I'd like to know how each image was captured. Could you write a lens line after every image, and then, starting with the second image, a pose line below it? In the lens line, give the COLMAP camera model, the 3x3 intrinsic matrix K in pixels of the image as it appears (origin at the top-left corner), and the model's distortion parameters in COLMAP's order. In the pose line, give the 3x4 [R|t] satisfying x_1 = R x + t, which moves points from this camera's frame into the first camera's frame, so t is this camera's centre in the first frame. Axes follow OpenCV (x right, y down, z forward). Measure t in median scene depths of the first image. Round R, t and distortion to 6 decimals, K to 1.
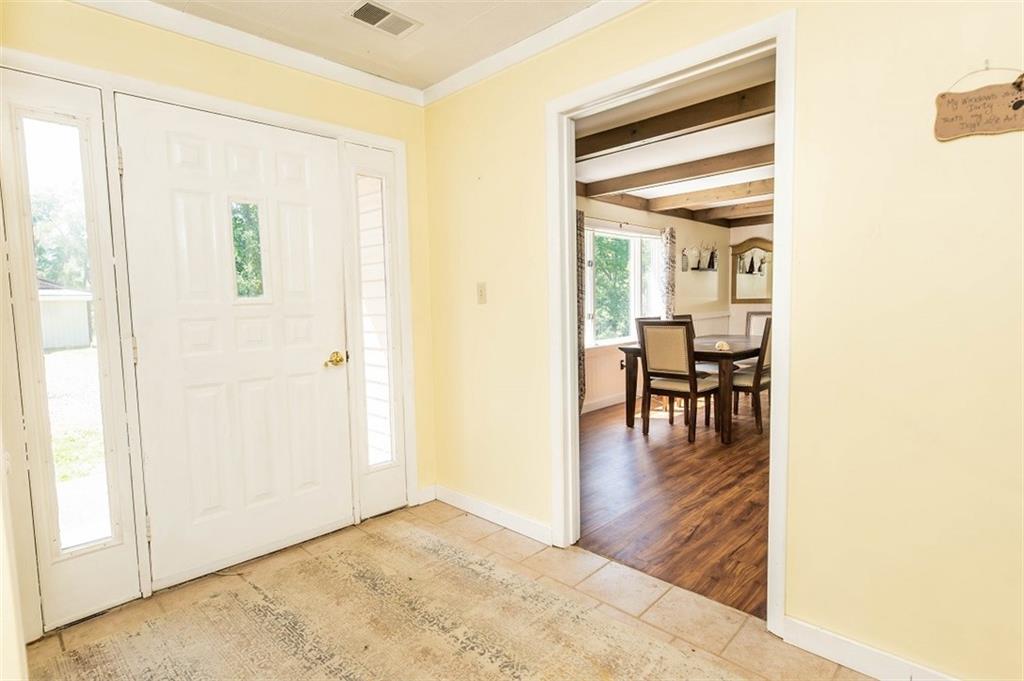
lens RADIAL K [[509.6, 0, 505.5], [0, 509.6, 338.1], [0, 0, 1]] dist [0.022582, -0.008608]
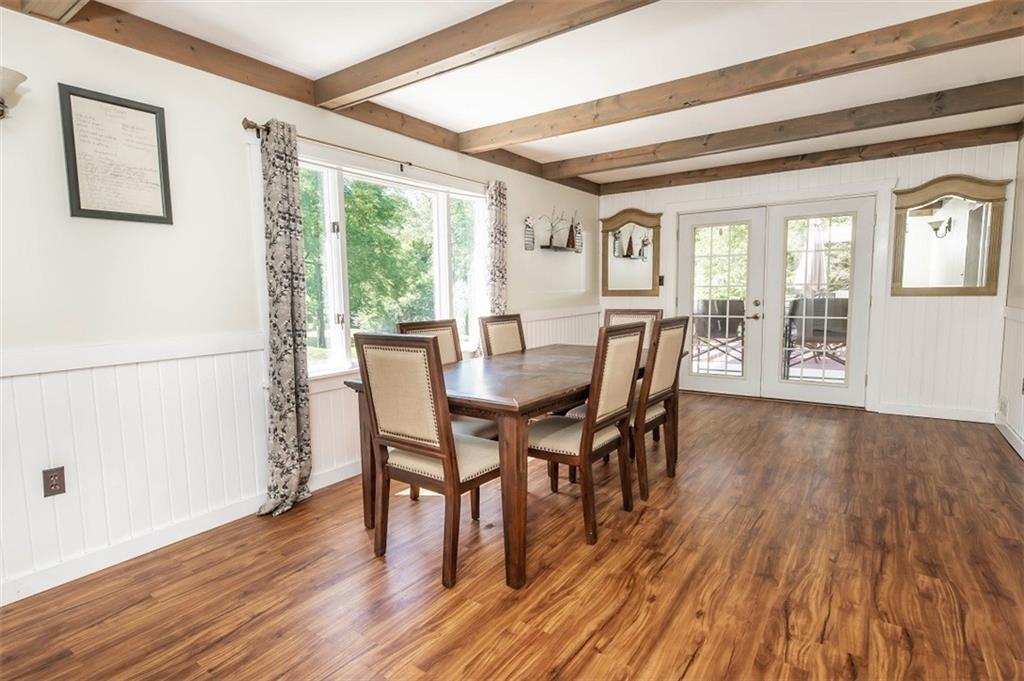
lens RADIAL K [[509.6, 0, 505.5], [0, 509.6, 338.1], [0, 0, 1]] dist [0.022582, -0.008608]
pose [[0.988085, -0.011181, 0.153503, 0.229398], [0.008509, 0.999801, 0.018048, -0.025525], [-0.153674, -0.016527, 0.987983, 0.344057]]
